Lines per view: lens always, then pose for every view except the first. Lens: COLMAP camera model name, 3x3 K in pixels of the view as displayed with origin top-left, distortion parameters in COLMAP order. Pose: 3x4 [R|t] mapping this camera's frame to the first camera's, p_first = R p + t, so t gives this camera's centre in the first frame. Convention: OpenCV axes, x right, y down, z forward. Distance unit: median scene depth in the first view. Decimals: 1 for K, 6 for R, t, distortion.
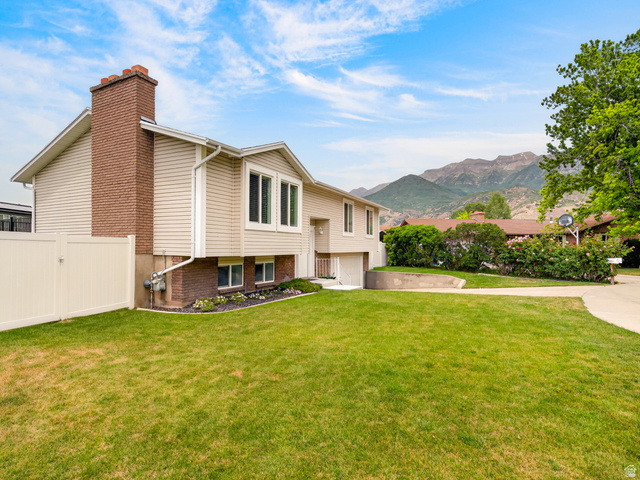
lens RADIAL K [[340.8, 0, 316.7], [0, 340.8, 244.9], [0, 0, 1]] dist [-0.000379, -0.000009]
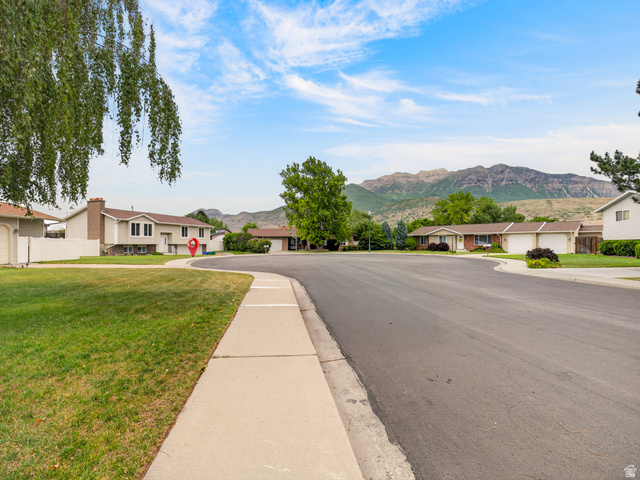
lens RADIAL K [[290.8, 0, 318.5], [0, 290.8, 245.3], [0, 0, 1]] dist [-0.001335, -0.000654]
pose [[0.988556, -0.003230, 0.150822, 1.335938], [0.001471, 0.999930, 0.011771, 0.009335], [-0.150850, -0.011415, 0.988491, -2.472515]]
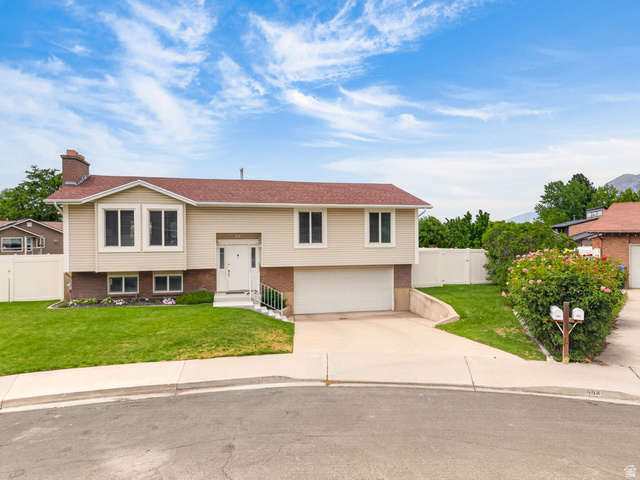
lens RADIAL K [[427.8, 0, 321.1], [0, 427.8, 241.5], [0, 0, 1]] dist [0.030047, -0.030361]
pose [[0.661621, 0.003598, -0.749830, 1.548947], [0.012475, 0.999797, 0.015805, -0.098053], [0.749735, -0.019811, 0.661442, 0.471972]]
